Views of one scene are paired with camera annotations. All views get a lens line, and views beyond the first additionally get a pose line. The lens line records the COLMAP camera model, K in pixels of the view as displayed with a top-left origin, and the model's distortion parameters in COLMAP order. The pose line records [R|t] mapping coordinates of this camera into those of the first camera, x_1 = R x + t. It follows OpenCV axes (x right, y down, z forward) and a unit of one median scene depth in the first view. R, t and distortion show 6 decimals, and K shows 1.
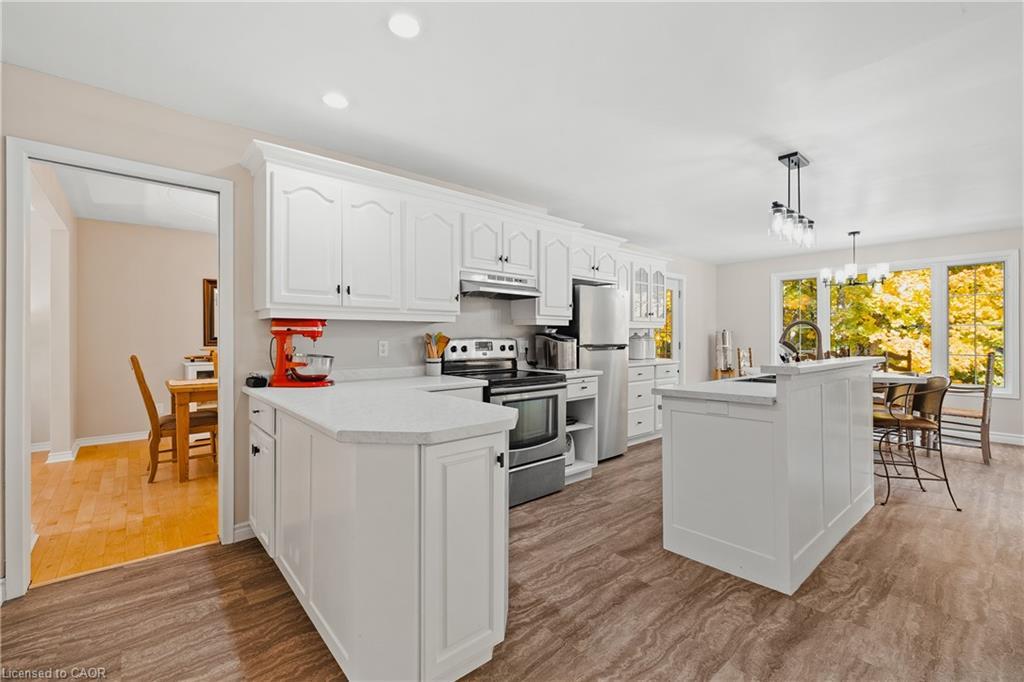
lens RADIAL K [[438.4, 0, 512.5], [0, 438.4, 338.5], [0, 0, 1]] dist [0.001246, 0.000448]
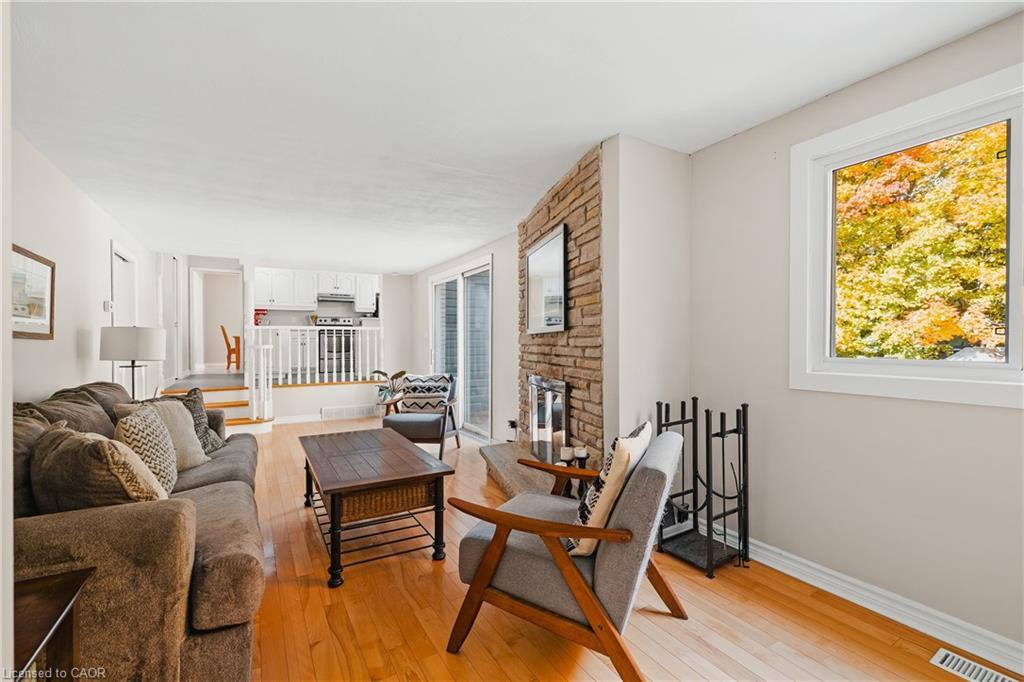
lens RADIAL K [[438.4, 0, 511.3], [0, 438.4, 346.4], [0, 0, 1]] dist [0.001246, 0.000448]
pose [[0.984806, -0.009460, -0.173401, 1.709318], [0.009451, 0.999955, -0.000879, 0.224258], [0.173402, -0.000773, 0.984851, -1.712784]]
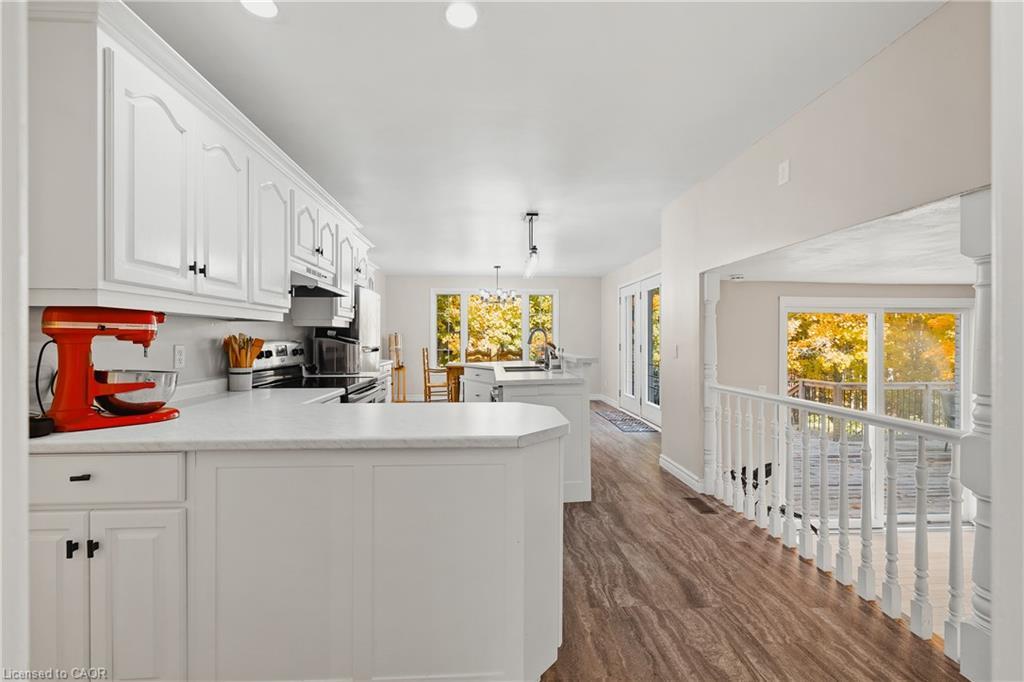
lens RADIAL K [[438.4, 0, 489.4], [0, 438.4, 340.8], [0, 0, 1]] dist [0.001246, 0.000448]
pose [[0.608405, -0.004227, 0.793616, -0.541143], [0.003336, 0.999991, 0.002768, -0.002222], [-0.793620, 0.000963, 0.608413, 0.203181]]
